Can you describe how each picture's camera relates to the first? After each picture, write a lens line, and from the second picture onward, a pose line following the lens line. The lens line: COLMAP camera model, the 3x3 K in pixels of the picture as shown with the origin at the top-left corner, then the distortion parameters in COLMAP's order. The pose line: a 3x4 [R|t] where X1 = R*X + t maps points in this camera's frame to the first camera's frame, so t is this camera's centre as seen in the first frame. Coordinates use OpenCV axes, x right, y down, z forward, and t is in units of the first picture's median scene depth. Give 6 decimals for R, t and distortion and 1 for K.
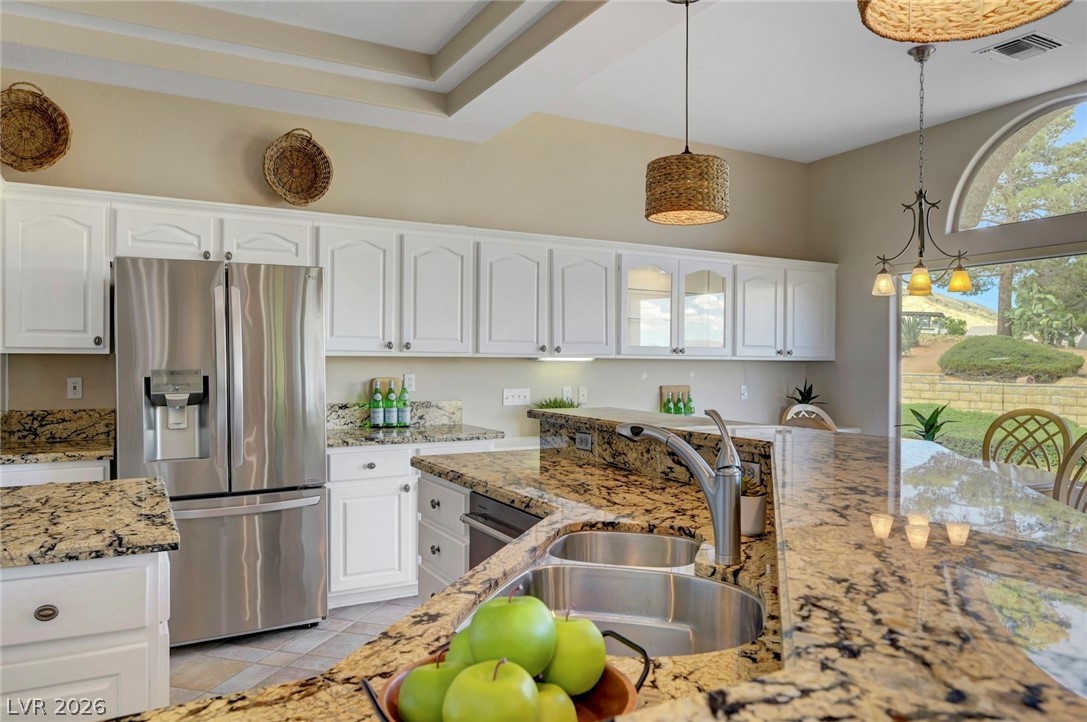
lens RADIAL K [[770.5, 0, 543.5], [0, 770.5, 361.0], [0, 0, 1]] dist [-0.015949, 0.000293]
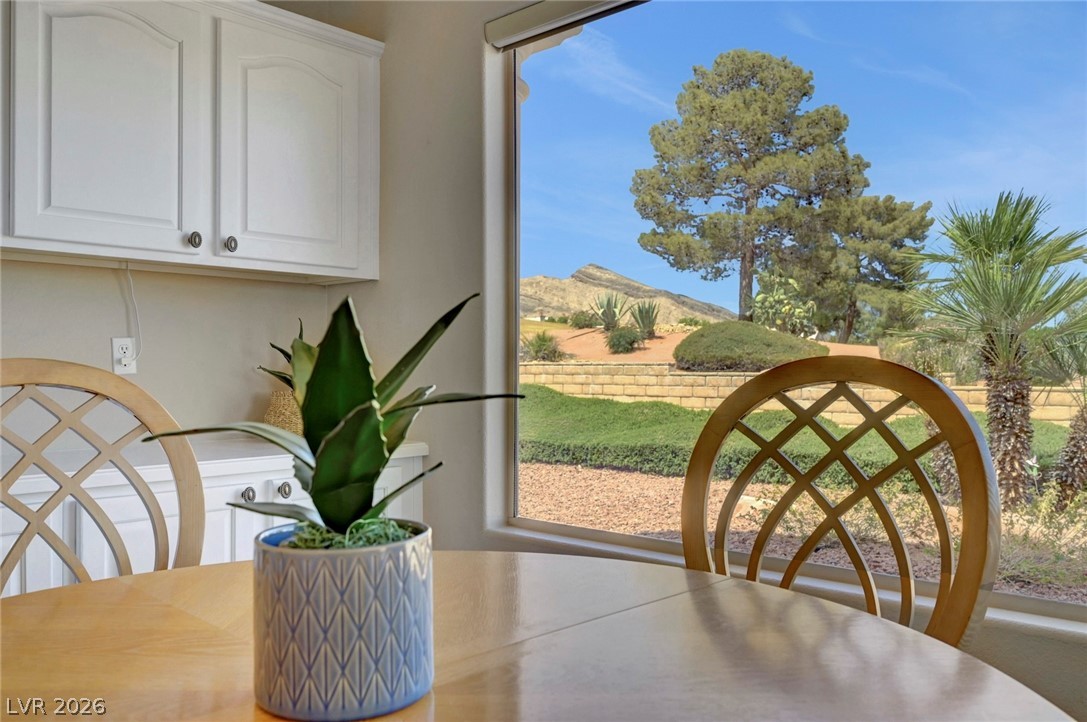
lens RADIAL K [[872.5, 0, 543.5], [0, 872.5, 361.0], [0, 0, 1]] dist [-0.001840, -0.000777]
pose [[0.951087, -0.006362, 0.308856, 0.089024], [0.009070, 0.999932, -0.007332, 0.013160], [-0.308789, 0.009775, 0.951080, 0.148915]]
